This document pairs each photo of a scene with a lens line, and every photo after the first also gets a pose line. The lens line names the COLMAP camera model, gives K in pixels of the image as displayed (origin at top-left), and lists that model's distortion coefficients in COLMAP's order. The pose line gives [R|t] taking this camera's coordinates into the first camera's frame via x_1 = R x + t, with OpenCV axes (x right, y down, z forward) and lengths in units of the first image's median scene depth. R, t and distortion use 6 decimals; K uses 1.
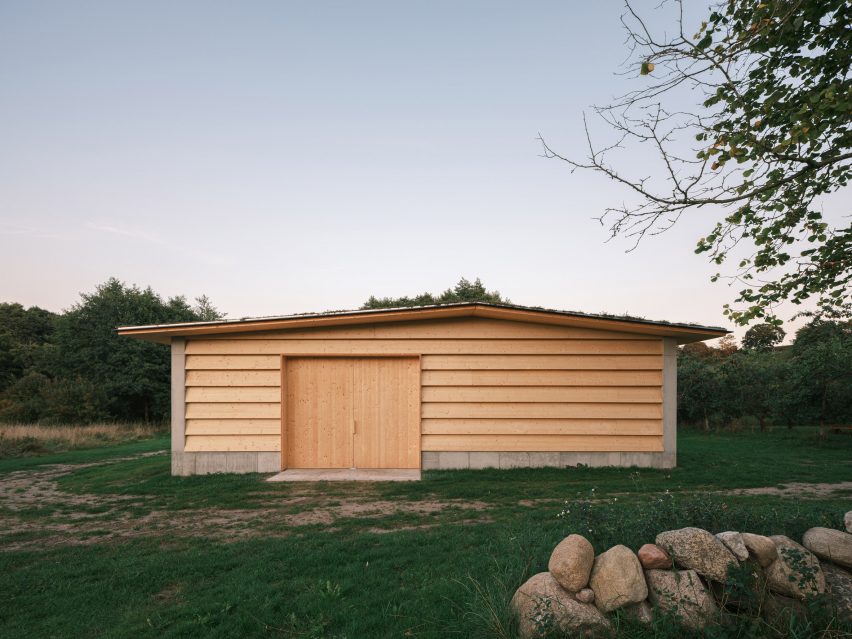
lens RADIAL K [[1352.3, 0, 428.8], [0, 1352.3, 316.2], [0, 0, 1]] dist [0.035783, 0.000000]
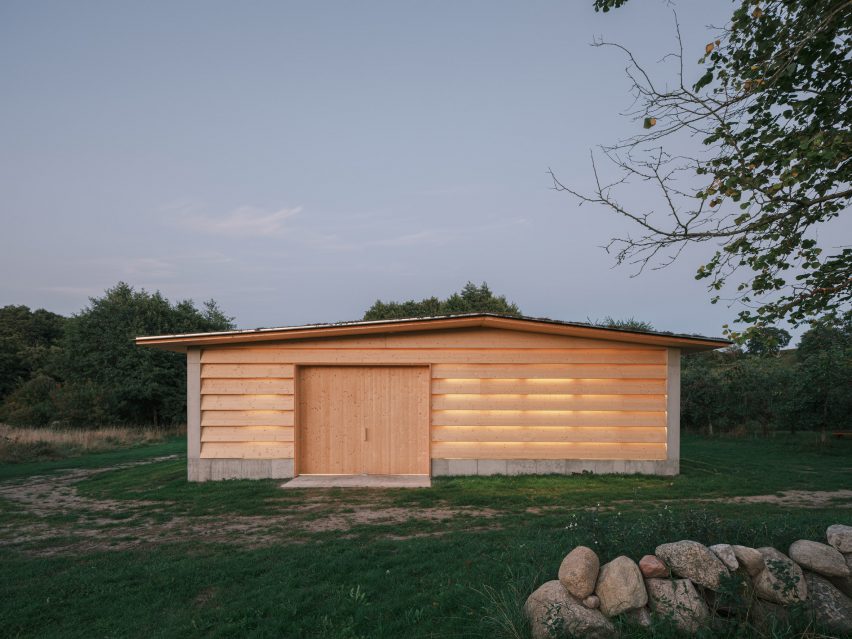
lens RADIAL K [[1440.5, 0, 423.3], [0, 1440.5, 325.0], [0, 0, 1]] dist [0.032909, 0.000000]
pose [[0.999998, 0.001859, -0.000023, -0.013196], [-0.001858, 0.999823, 0.018699, -0.024620], [0.000058, -0.018698, 0.999825, -0.103548]]
